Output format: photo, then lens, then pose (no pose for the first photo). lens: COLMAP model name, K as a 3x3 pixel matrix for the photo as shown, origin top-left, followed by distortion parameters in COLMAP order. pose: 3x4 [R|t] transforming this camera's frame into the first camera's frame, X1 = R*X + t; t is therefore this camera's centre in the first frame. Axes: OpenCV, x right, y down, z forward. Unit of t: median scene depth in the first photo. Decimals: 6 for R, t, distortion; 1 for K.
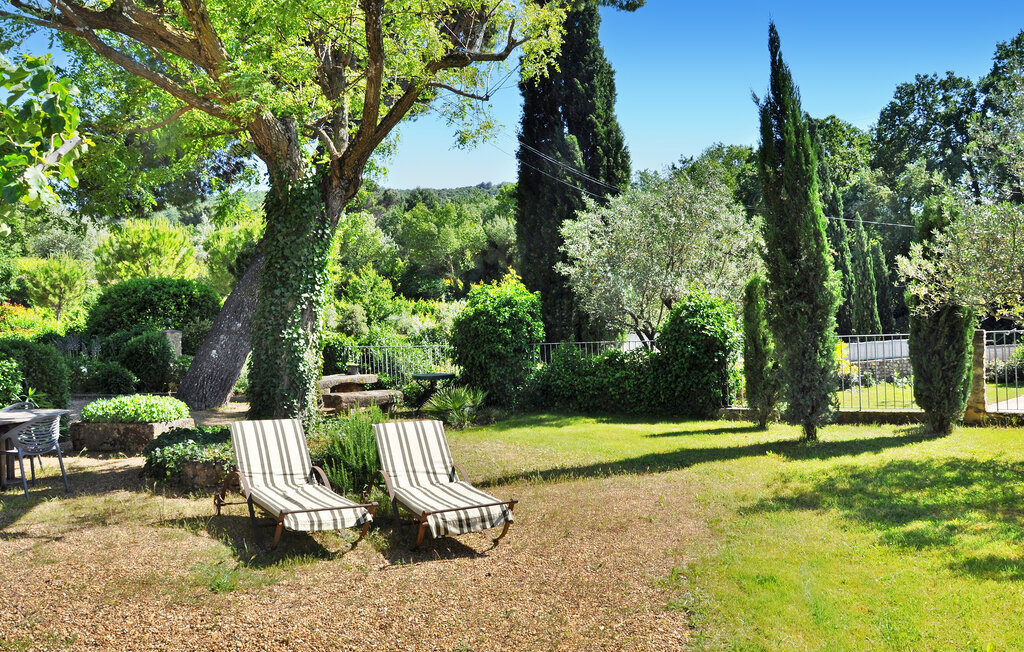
lens RADIAL K [[809.9, 0, 512.0], [0, 809.9, 326.0], [0, 0, 1]] dist [-0.027127, 0.004216]
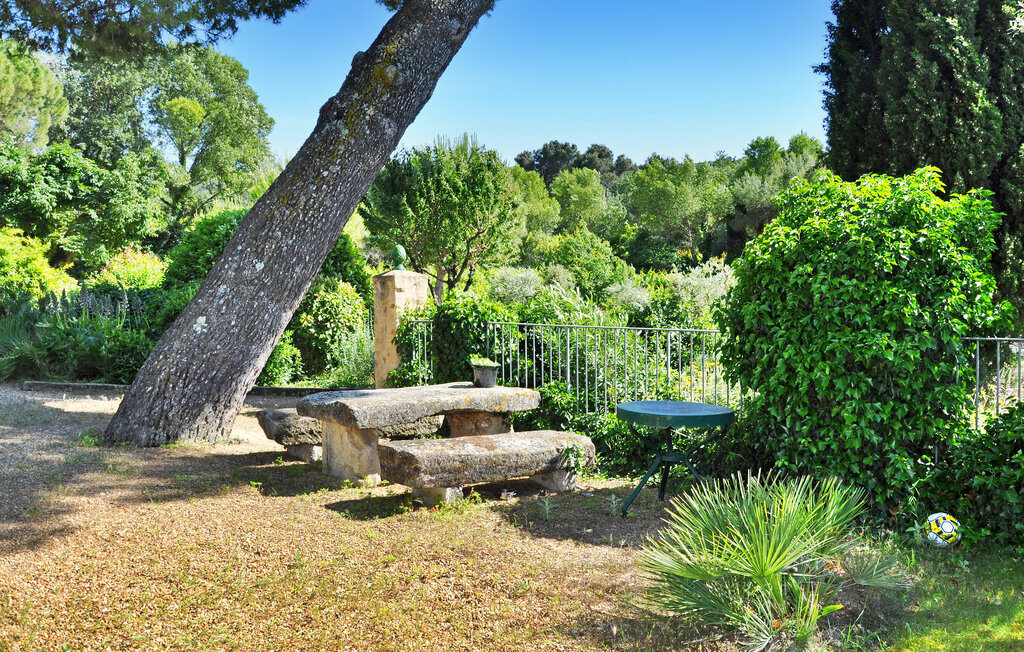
lens RADIAL K [[809.9, 0, 512.0], [0, 809.9, 326.0], [0, 0, 1]] dist [-0.027127, 0.004216]
pose [[0.959955, 0.045973, -0.276357, -0.045889], [-0.038513, 0.998734, 0.032366, 0.009370], [0.277496, -0.020427, 0.960510, 0.423859]]
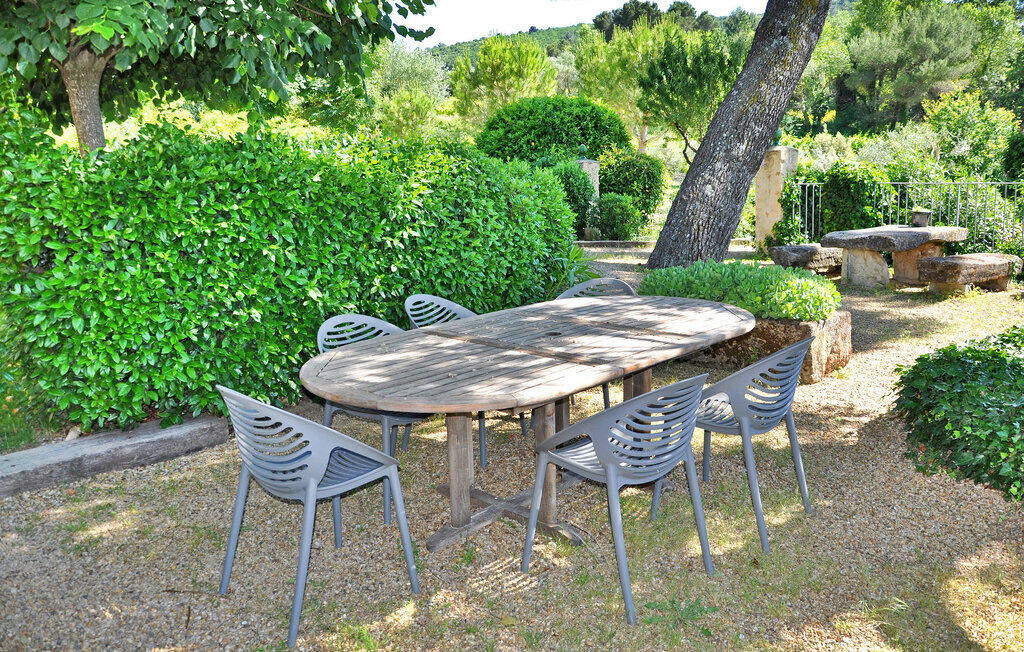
lens RADIAL K [[809.9, 0, 512.0], [0, 809.9, 326.0], [0, 0, 1]] dist [-0.027127, 0.004216]
pose [[0.941396, 0.067287, -0.330523, -0.207318], [-0.002463, 0.981246, 0.192745, 0.011210], [0.337294, -0.180635, 0.923907, 0.208175]]
